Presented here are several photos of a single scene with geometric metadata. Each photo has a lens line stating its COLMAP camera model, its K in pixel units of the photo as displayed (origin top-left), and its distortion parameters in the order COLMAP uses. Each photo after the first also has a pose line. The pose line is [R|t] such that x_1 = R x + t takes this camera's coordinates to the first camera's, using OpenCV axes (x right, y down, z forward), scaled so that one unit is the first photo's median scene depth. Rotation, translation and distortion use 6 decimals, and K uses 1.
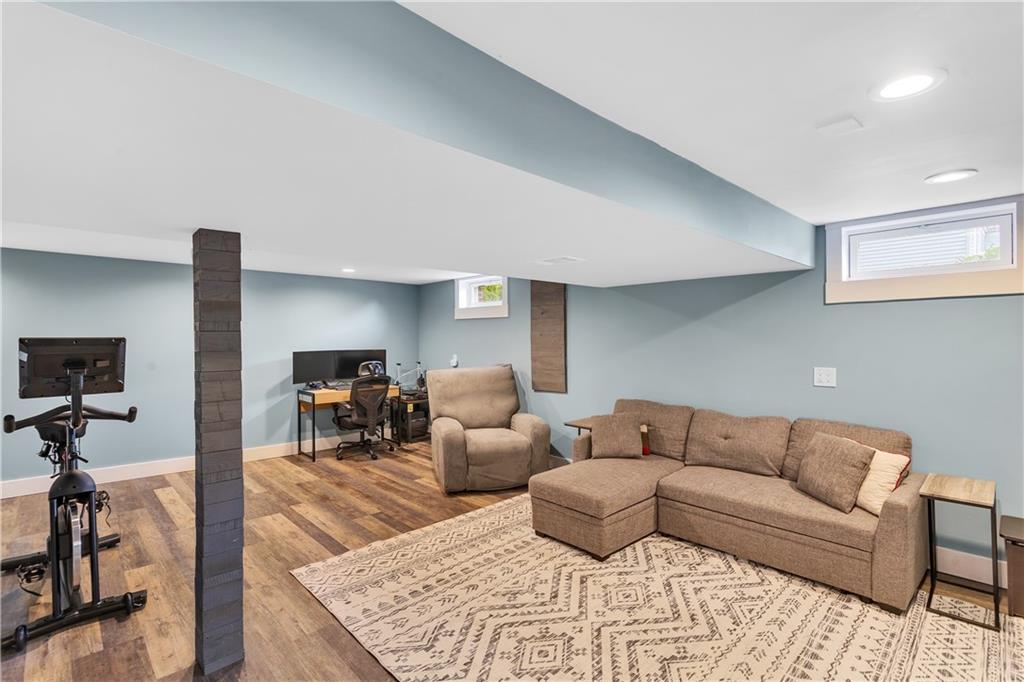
lens RADIAL K [[477.7, 0, 505.7], [0, 477.7, 338.2], [0, 0, 1]] dist [0.000161, 0.000382]
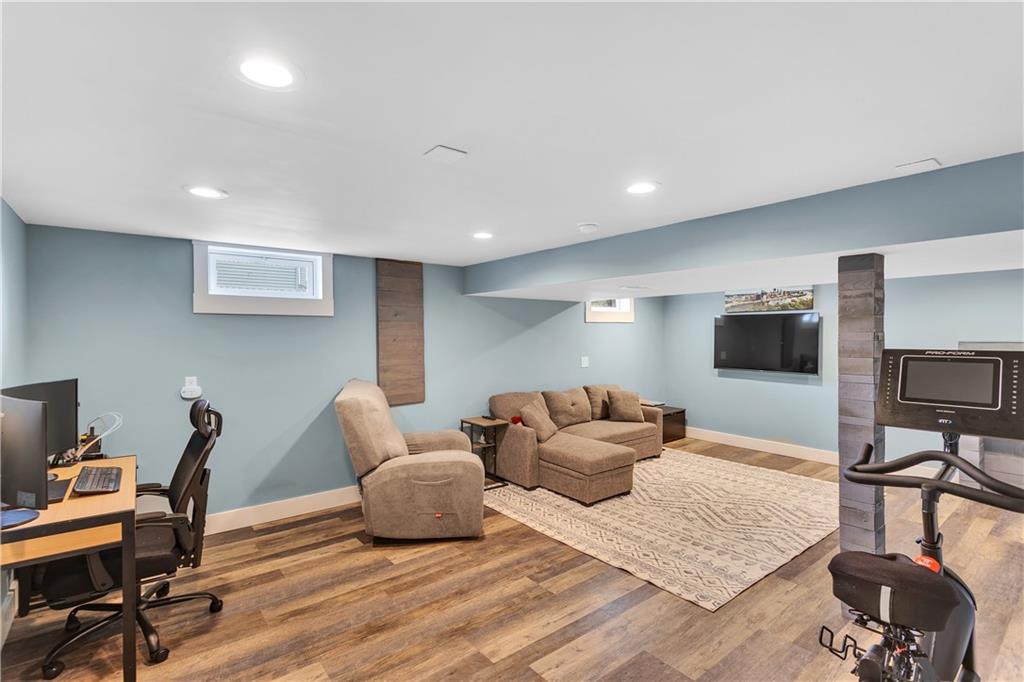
lens RADIAL K [[477.7, 0, 505.2], [0, 477.7, 339.8], [0, 0, 1]] dist [0.000161, 0.000382]
pose [[0.096183, -0.005431, 0.995349, -1.054330], [0.006484, 0.999967, 0.004829, -0.014107], [-0.995343, 0.005989, 0.096215, 1.001911]]
